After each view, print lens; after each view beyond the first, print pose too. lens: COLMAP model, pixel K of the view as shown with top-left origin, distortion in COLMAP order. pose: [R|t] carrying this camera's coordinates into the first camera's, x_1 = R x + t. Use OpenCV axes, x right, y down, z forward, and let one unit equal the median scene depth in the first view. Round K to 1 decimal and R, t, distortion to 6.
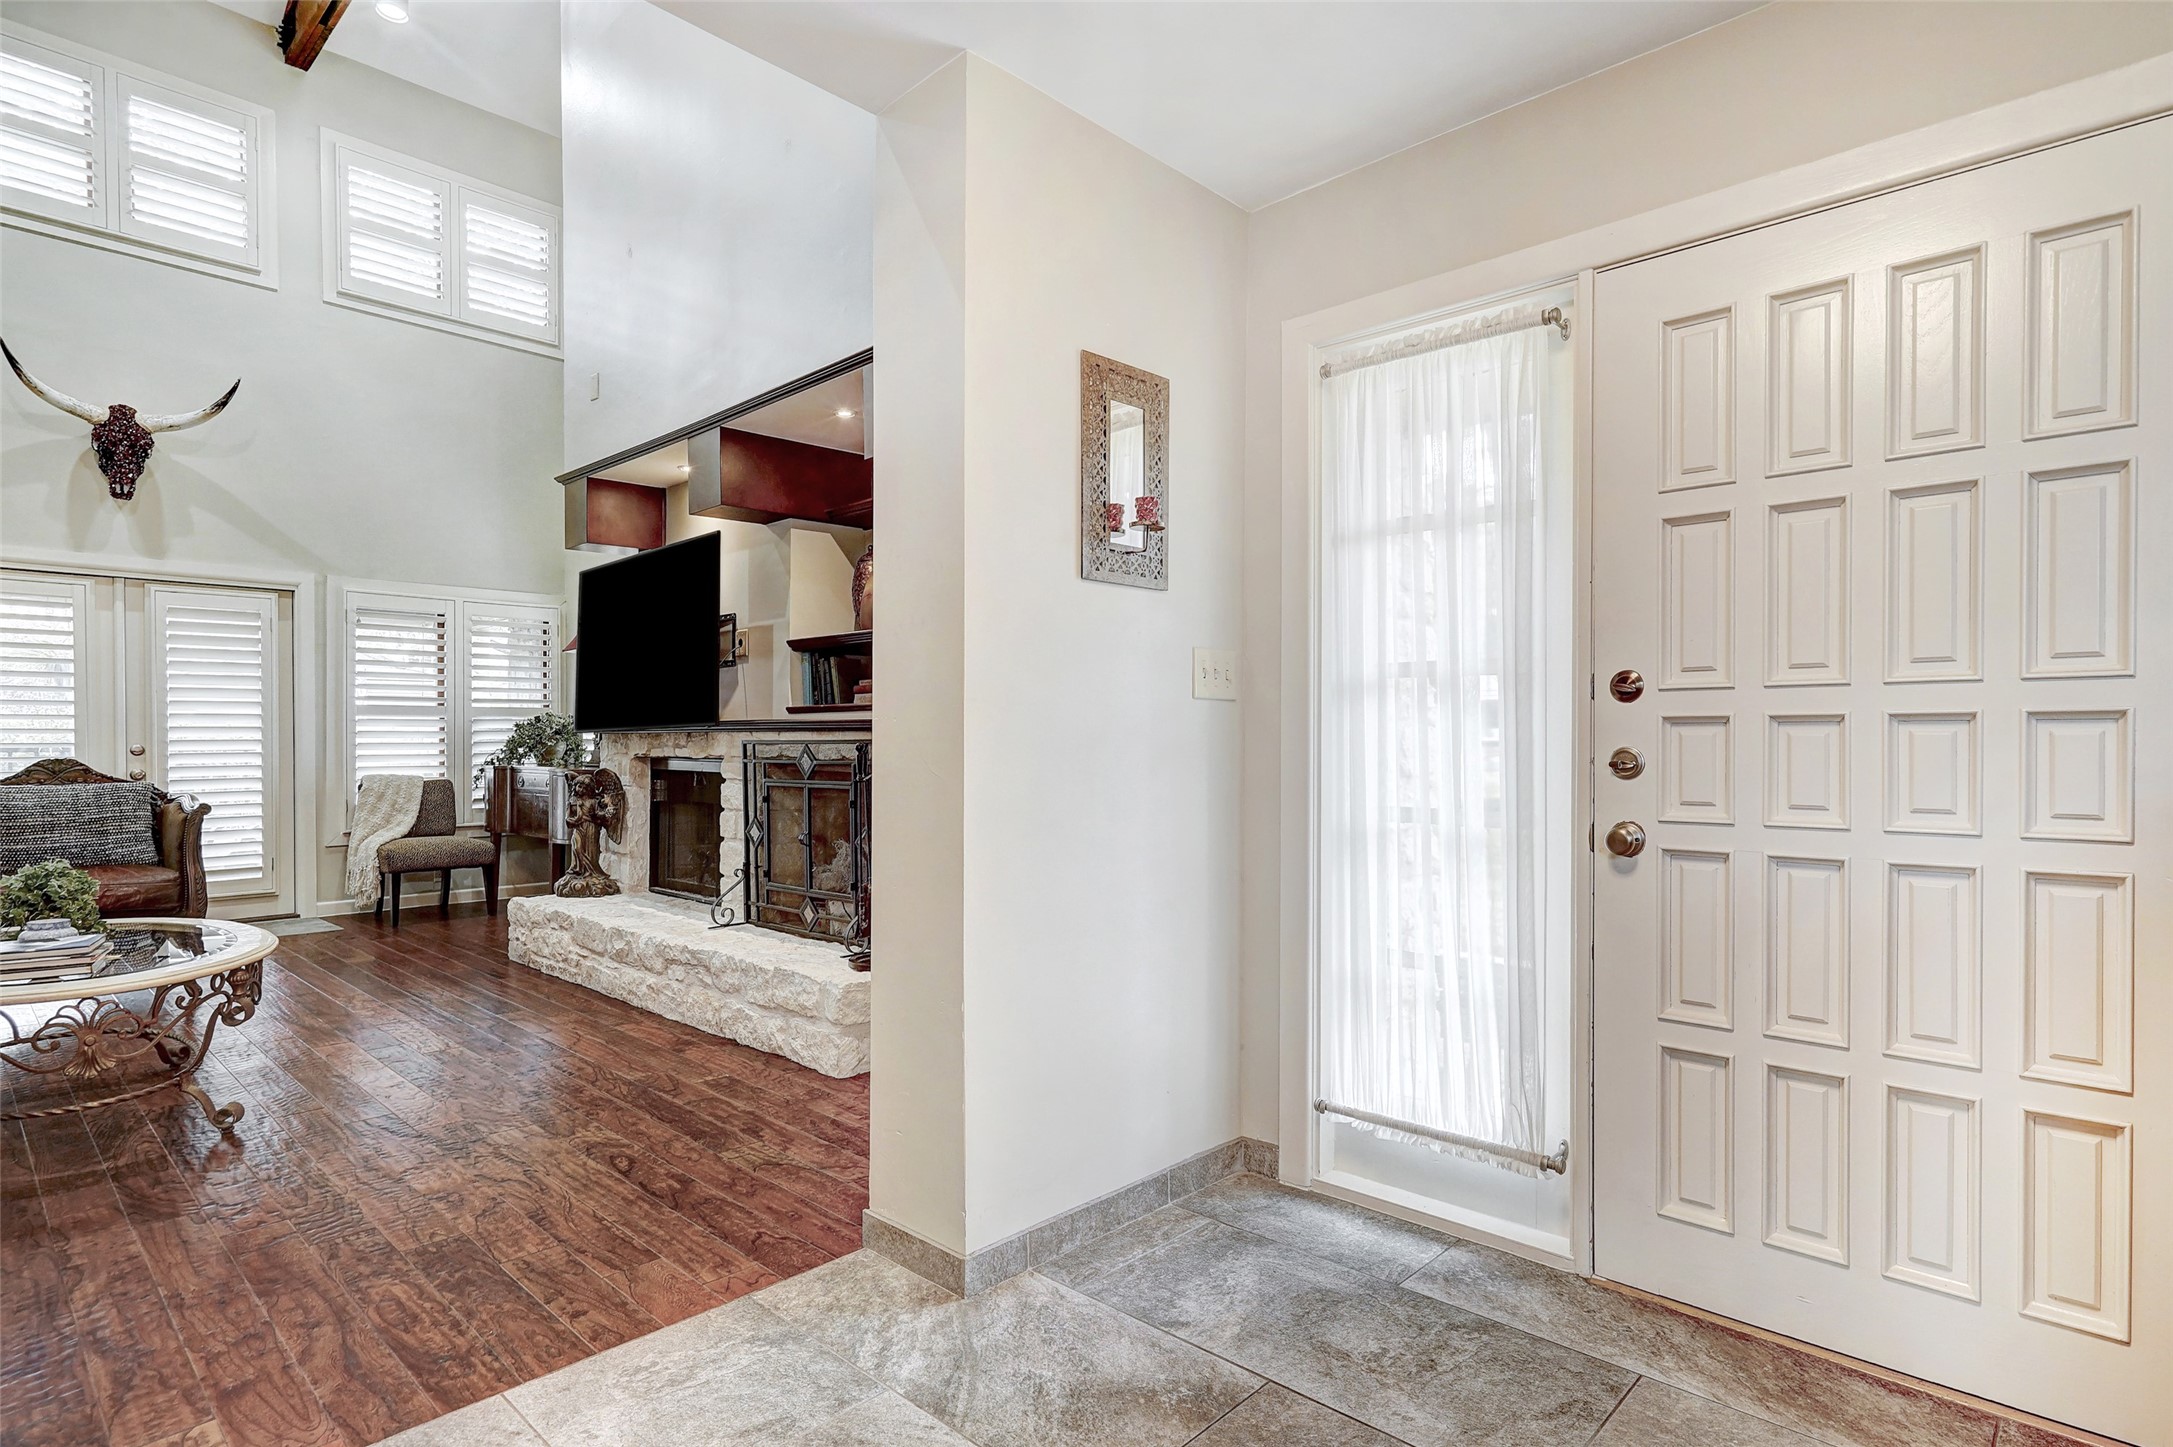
lens RADIAL K [[1109.6, 0, 1081.2], [0, 1109.6, 739.7], [0, 0, 1]] dist [-0.006370, -0.000345]
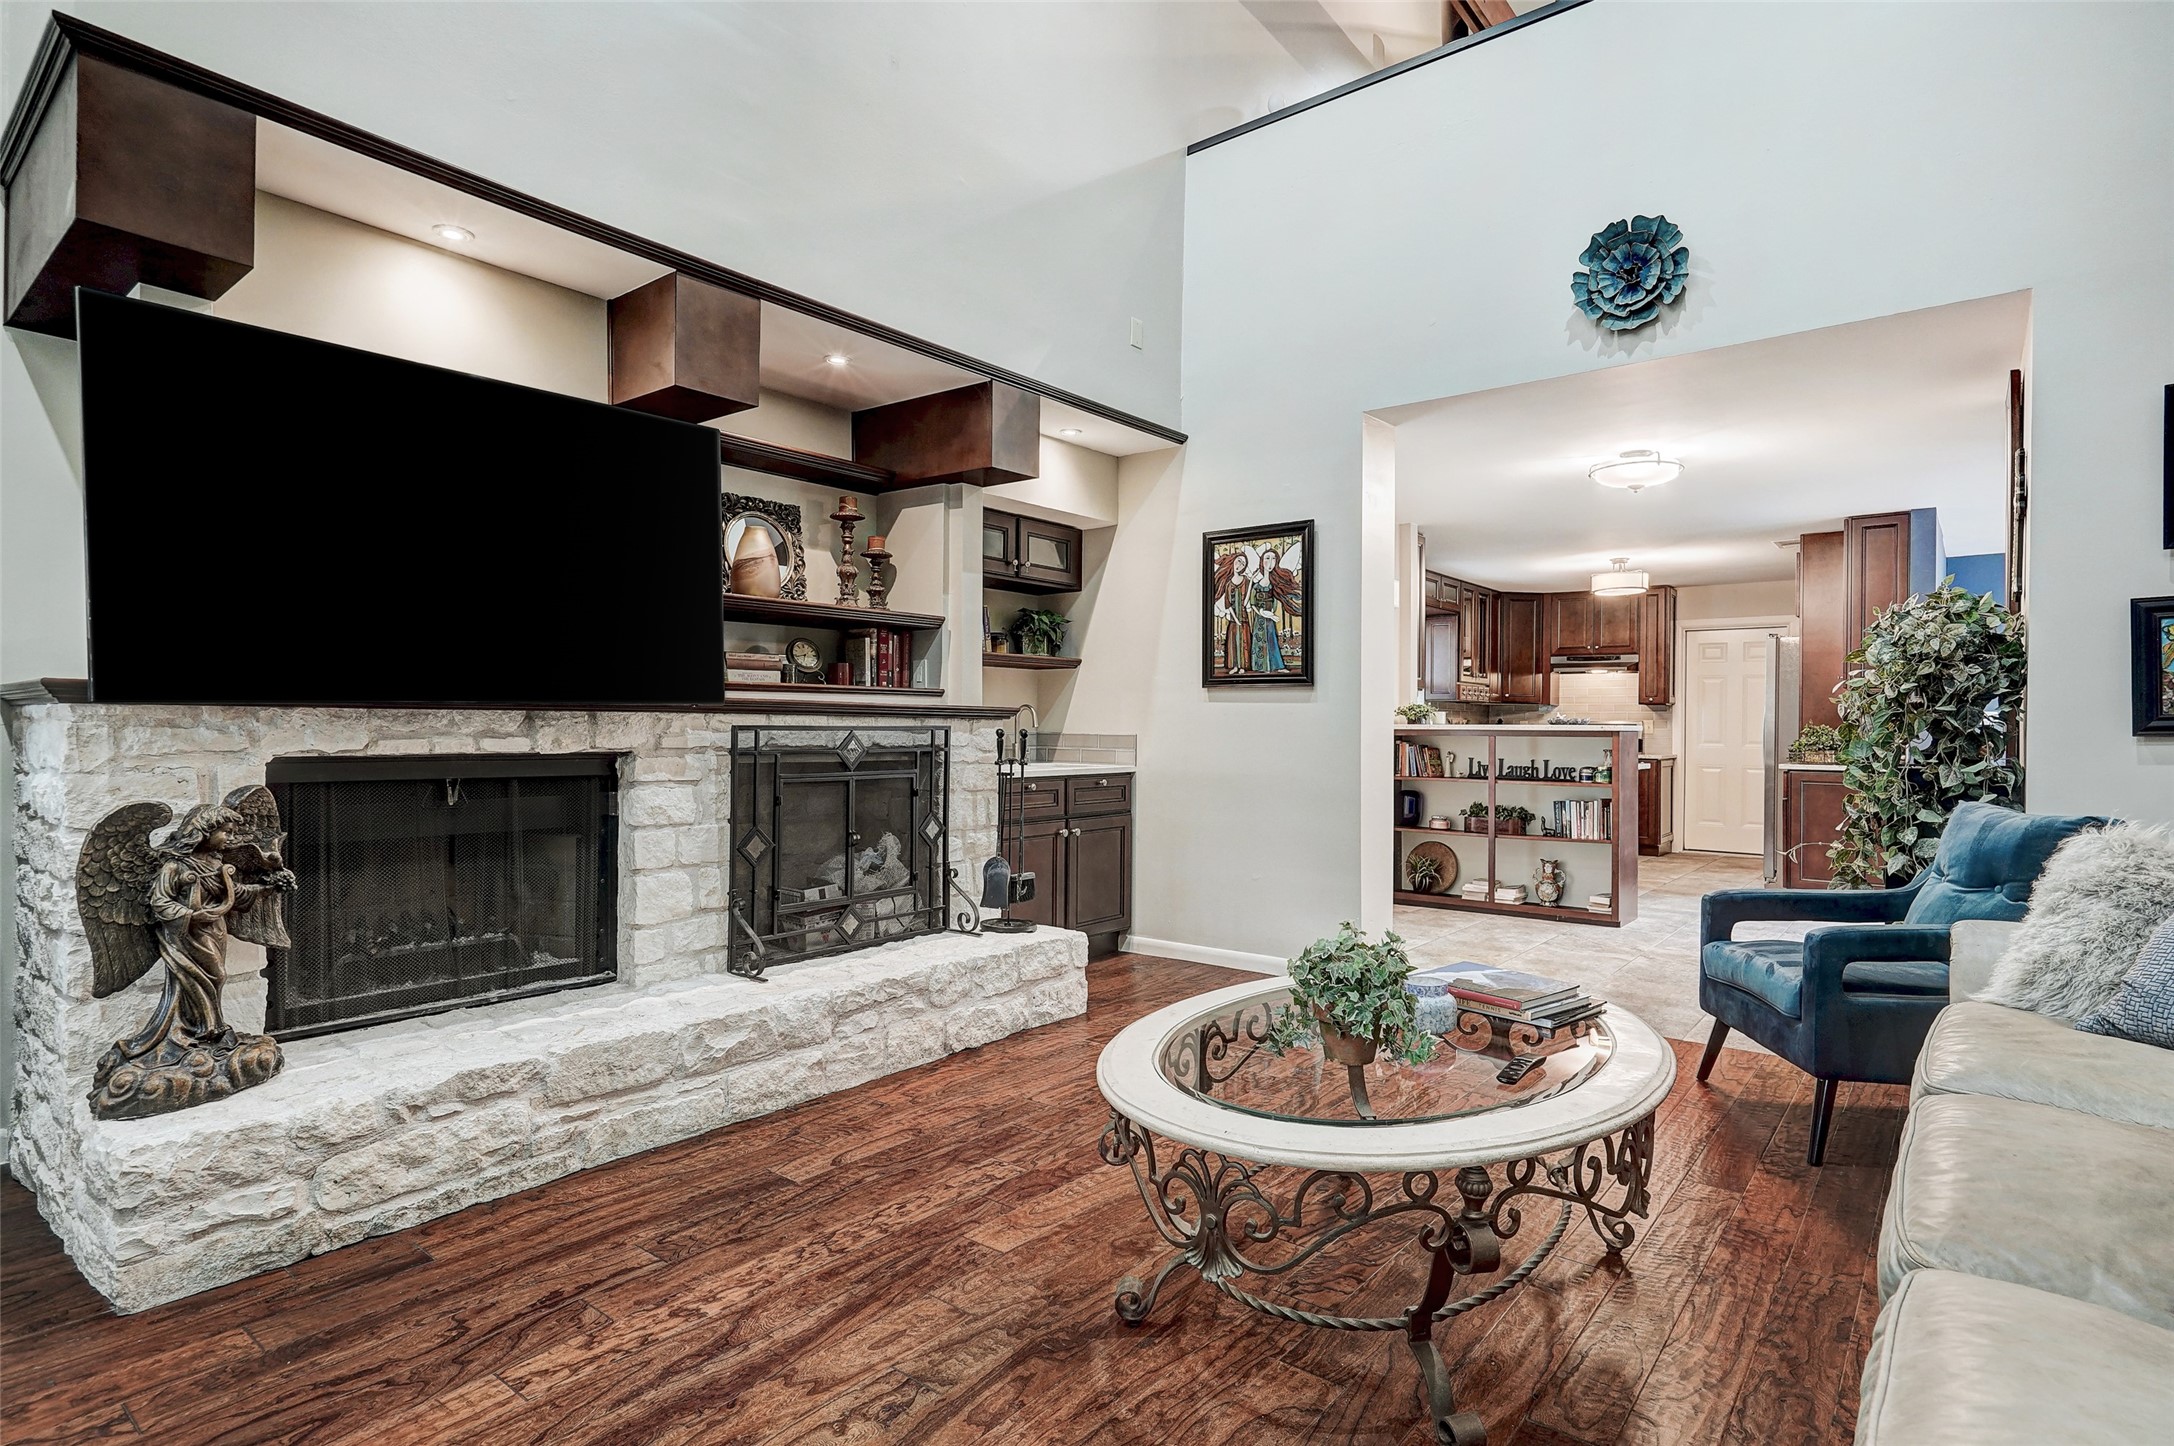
lens RADIAL K [[1110.1, 0, 1084.4], [0, 1110.1, 718.2], [0, 0, 1]] dist [-0.006370, -0.000345]
pose [[-0.070459, -0.002318, 0.997512, -1.147636], [-0.012990, 0.999915, 0.001406, -0.009355], [-0.997430, -0.012859, -0.070483, 0.889460]]
